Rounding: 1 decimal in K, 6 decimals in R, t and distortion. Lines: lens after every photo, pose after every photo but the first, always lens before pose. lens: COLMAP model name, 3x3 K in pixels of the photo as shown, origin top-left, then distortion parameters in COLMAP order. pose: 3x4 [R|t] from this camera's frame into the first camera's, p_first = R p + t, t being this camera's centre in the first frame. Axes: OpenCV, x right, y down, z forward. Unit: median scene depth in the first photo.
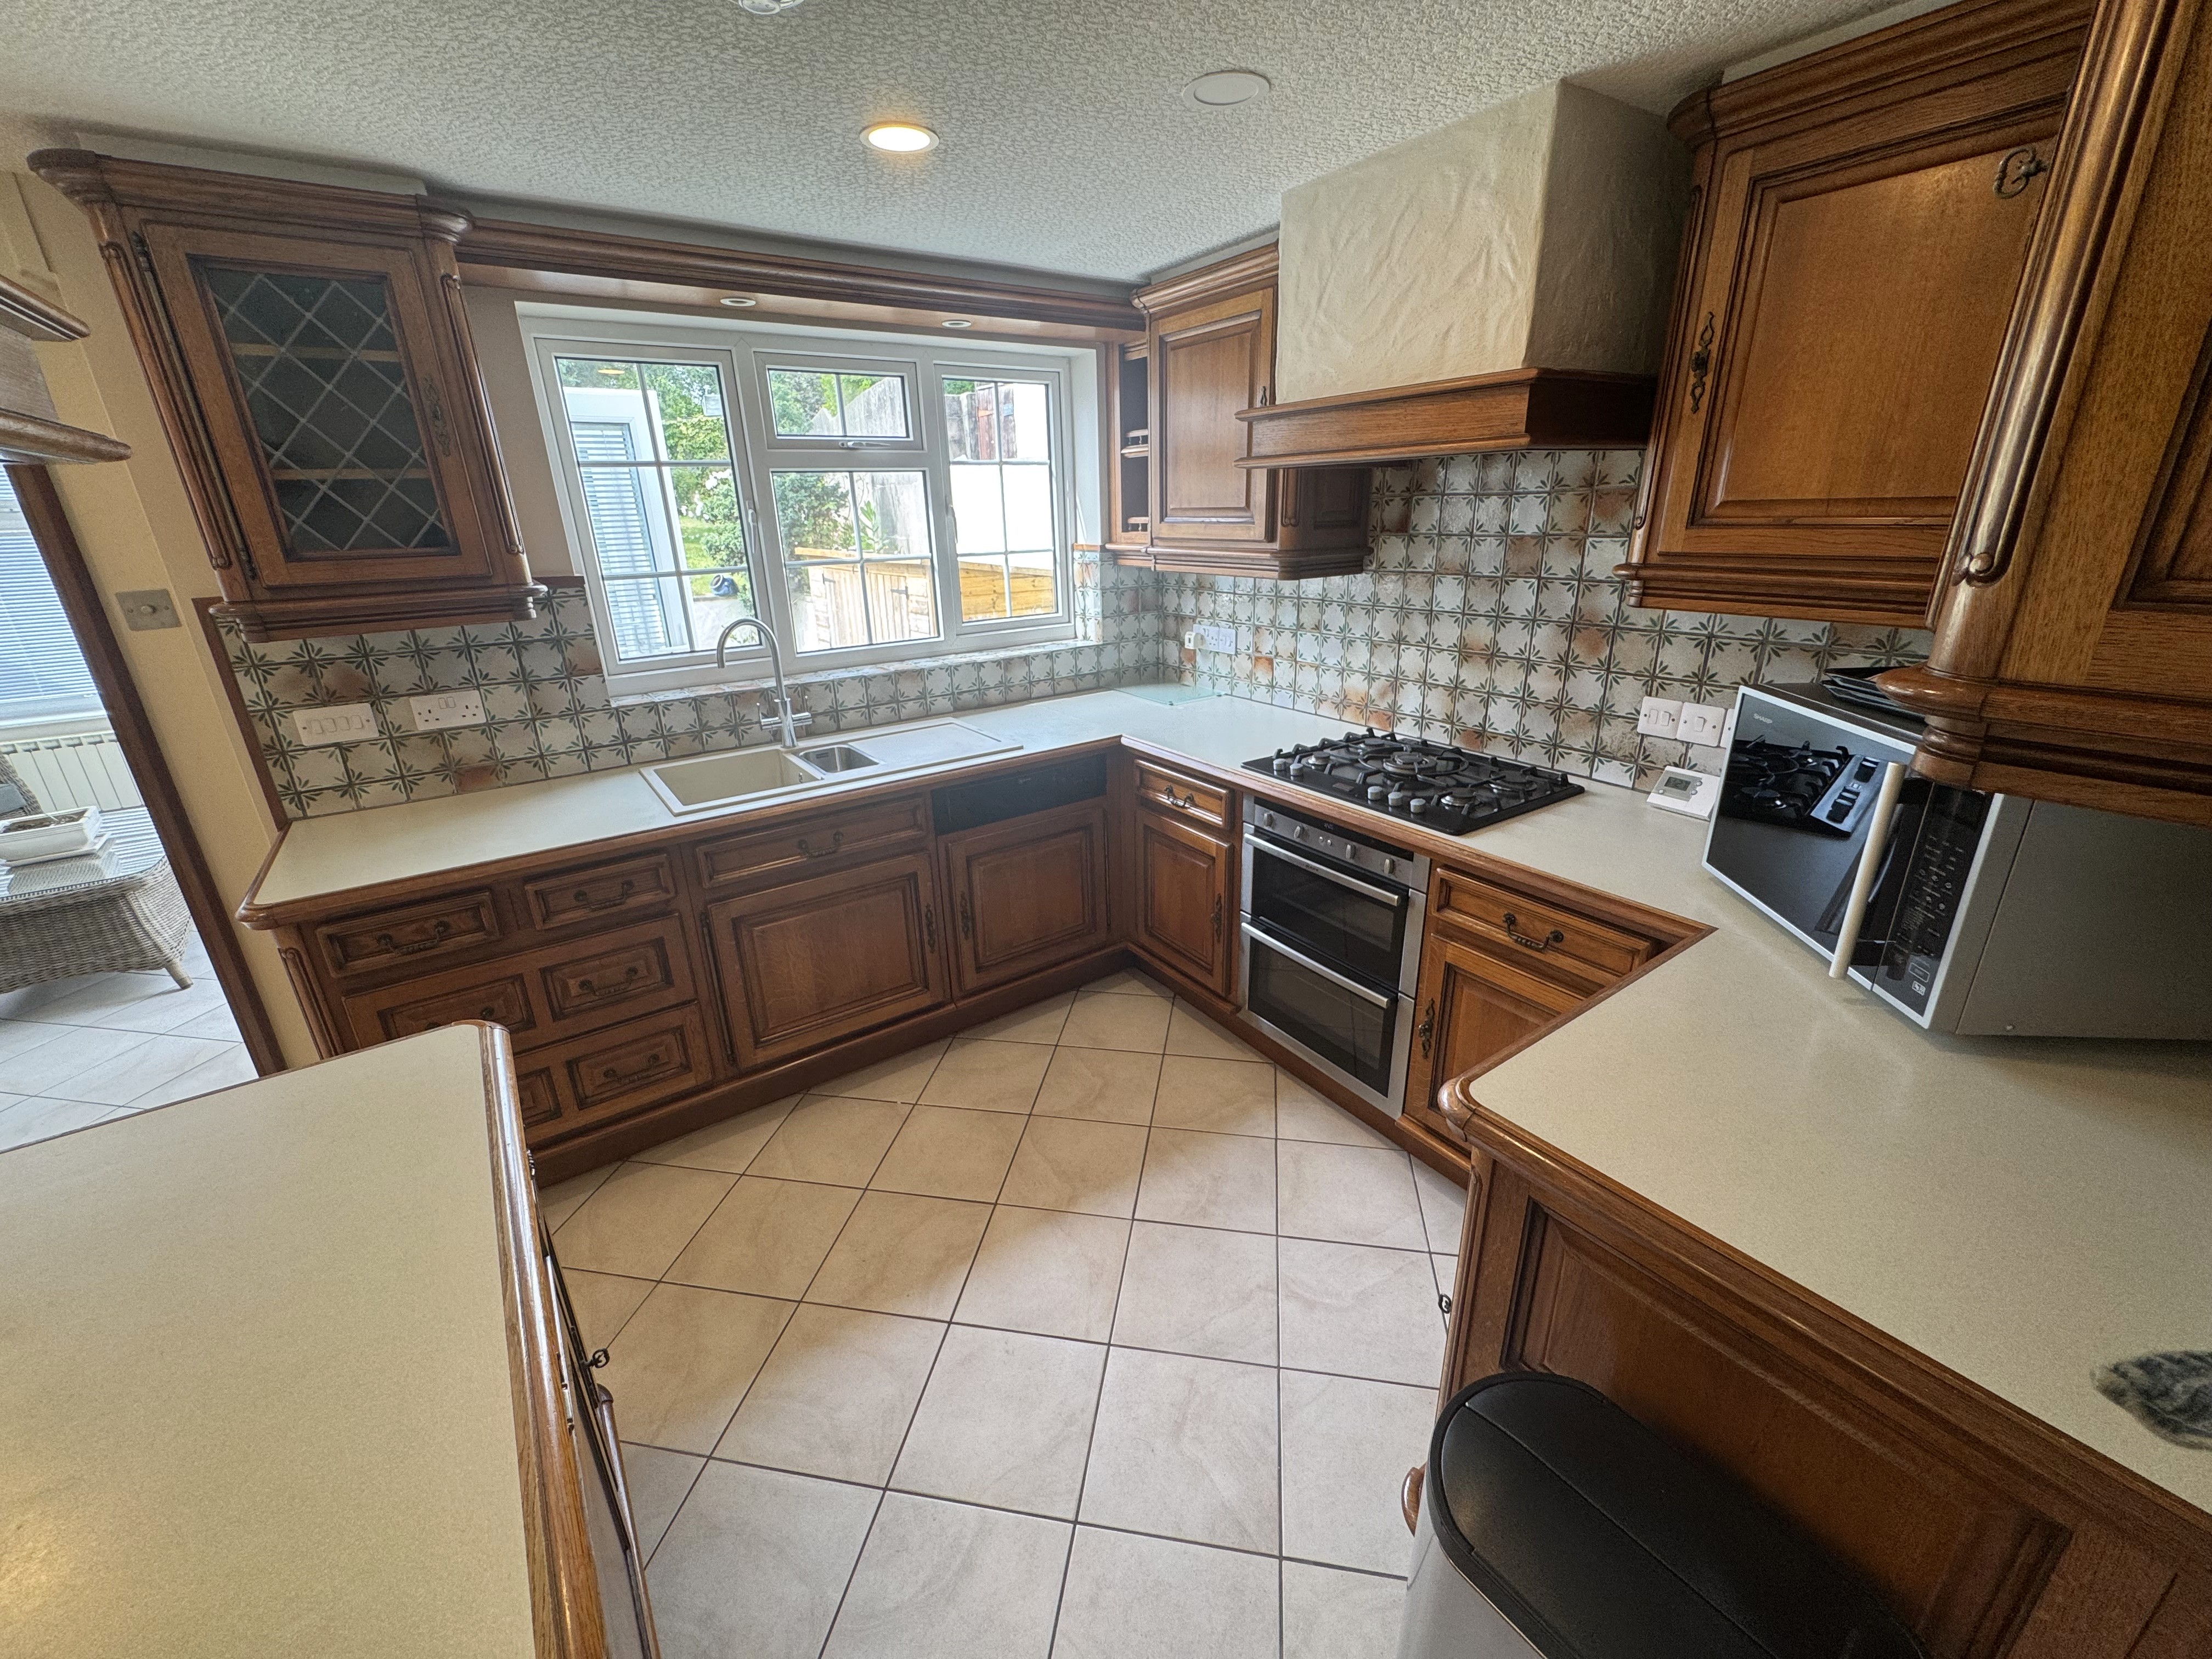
lens RADIAL K [[887.2, 0, 1103.7], [0, 887.2, 825.9], [0, 0, 1]] dist [-0.000942, 0.000332]
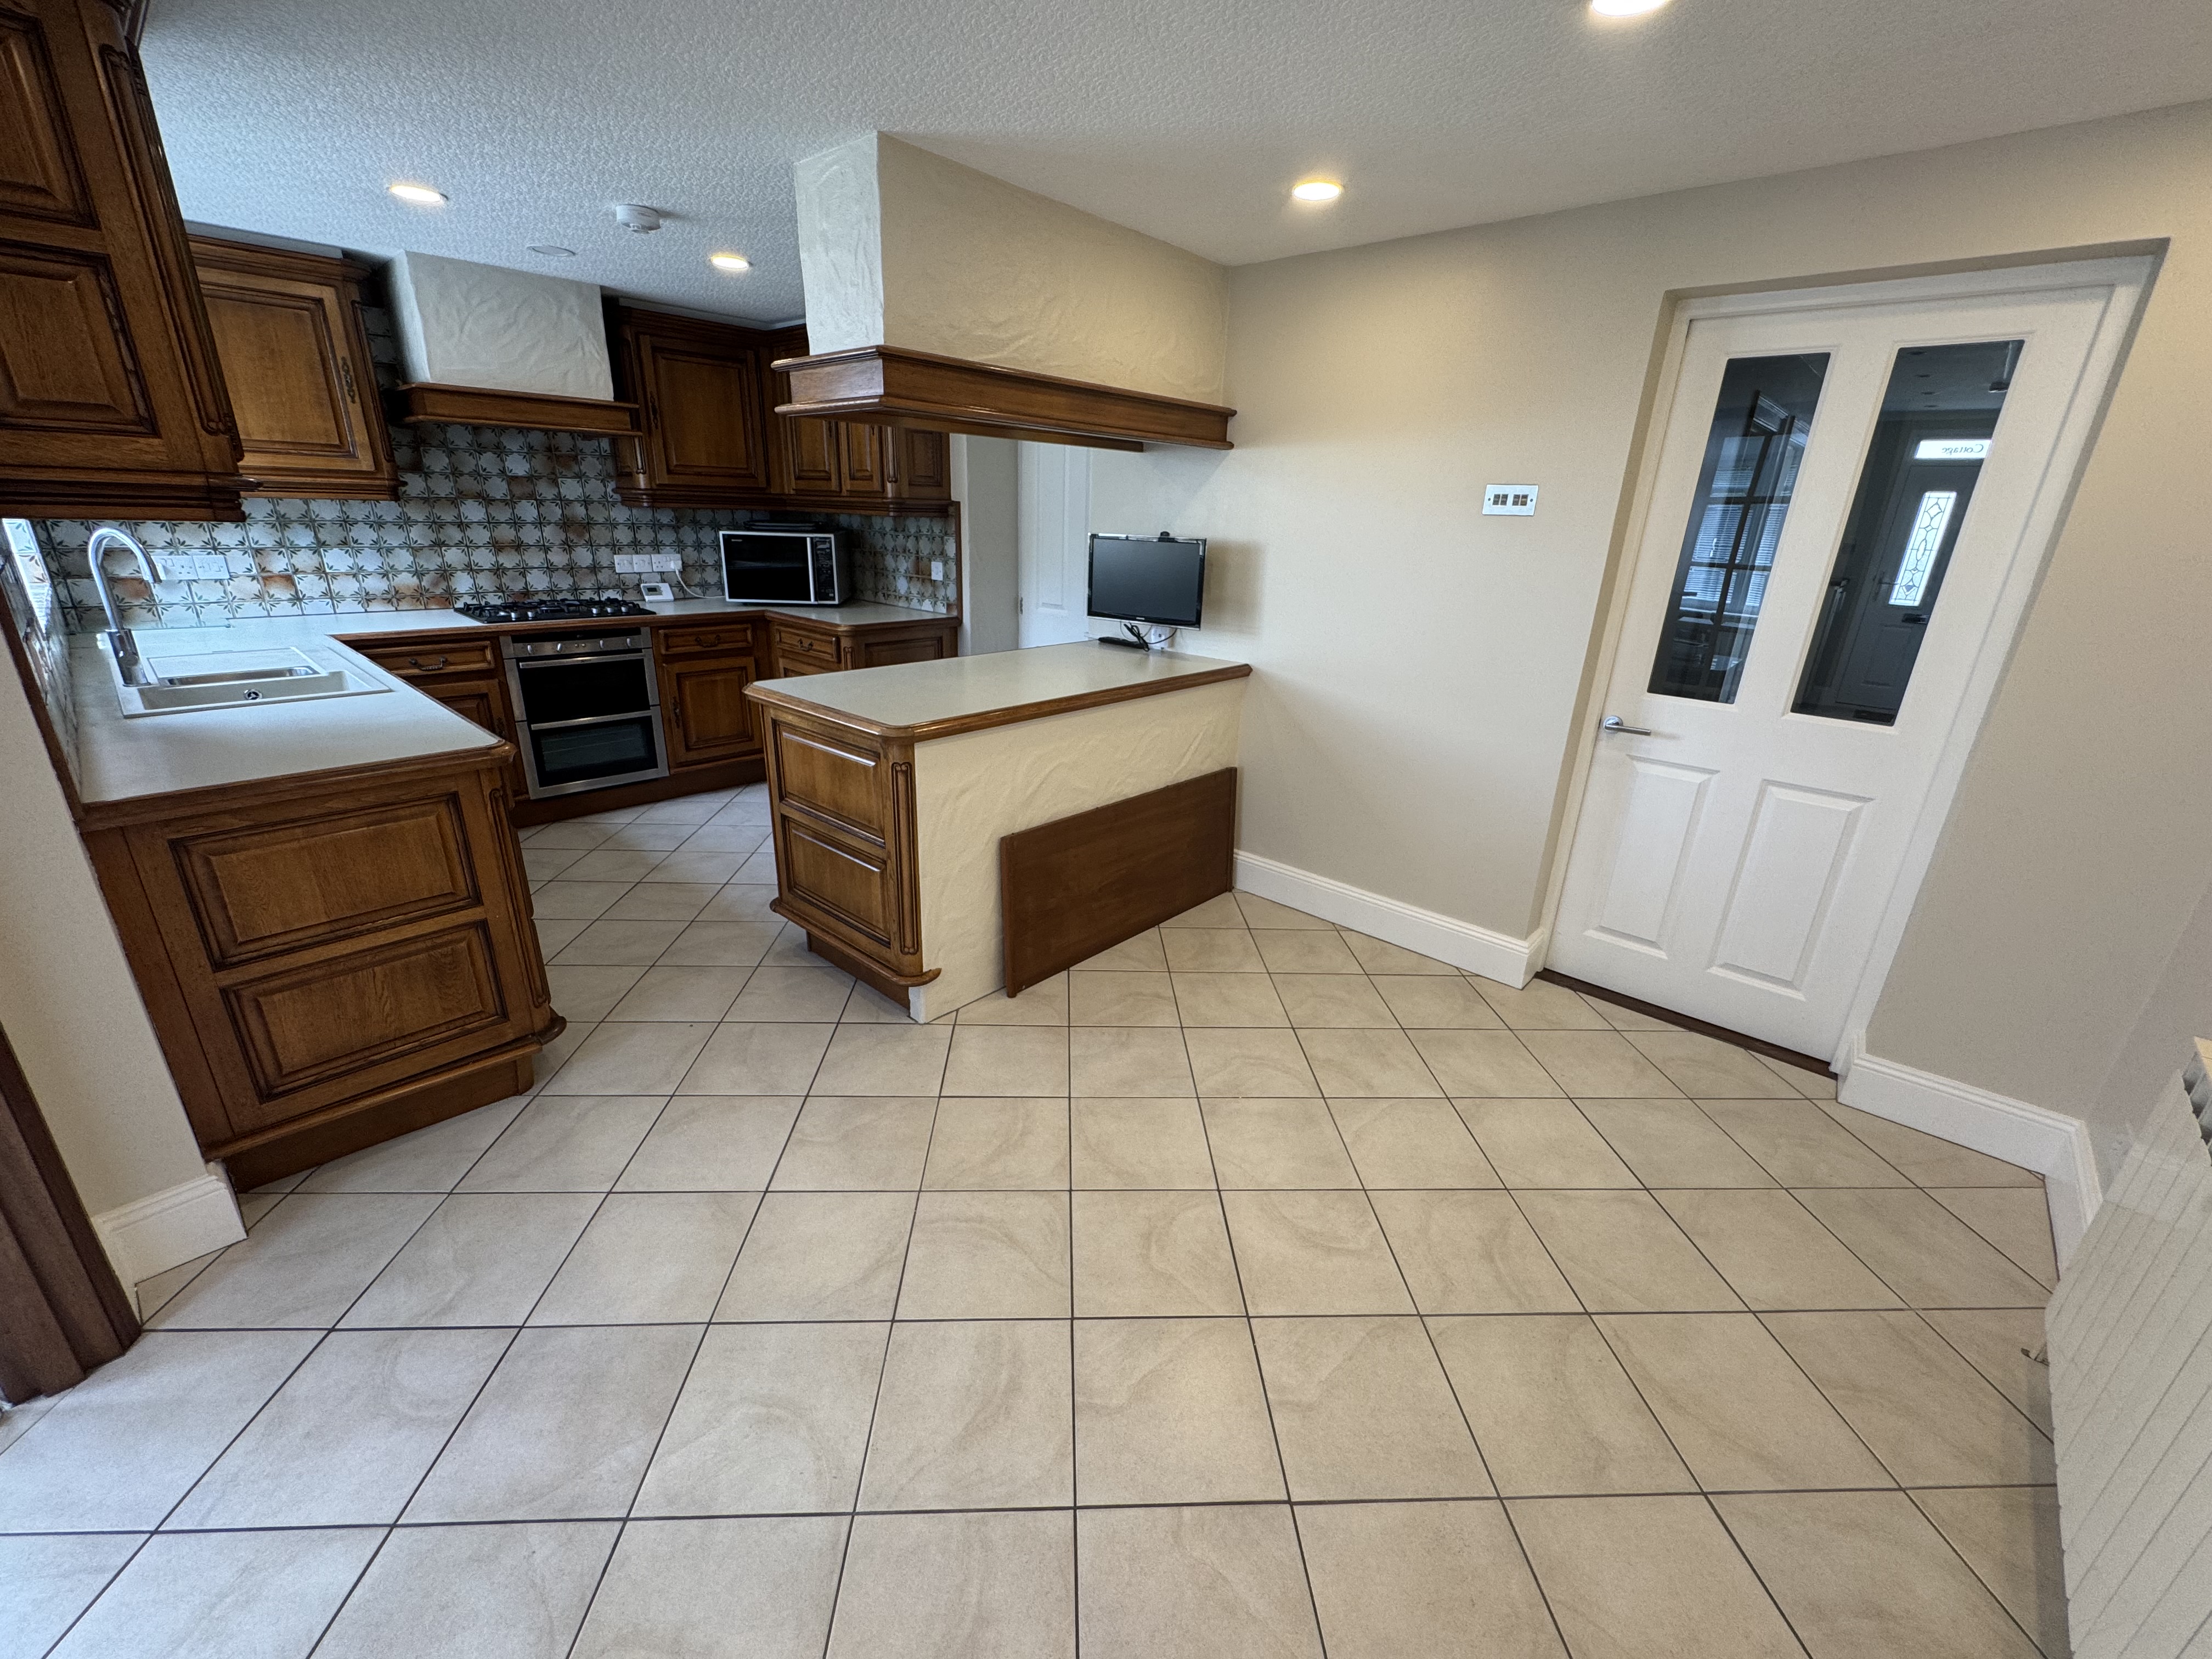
lens RADIAL K [[884.6, 0, 1106.0], [0, 884.6, 829.5], [0, 0, 1]] dist [-0.003337, -0.000126]
pose [[-0.215815, -0.320243, 0.922425, -1.634696], [0.302561, 0.876259, 0.375004, -0.005494], [-0.928375, 0.360021, -0.092217, 0.298507]]
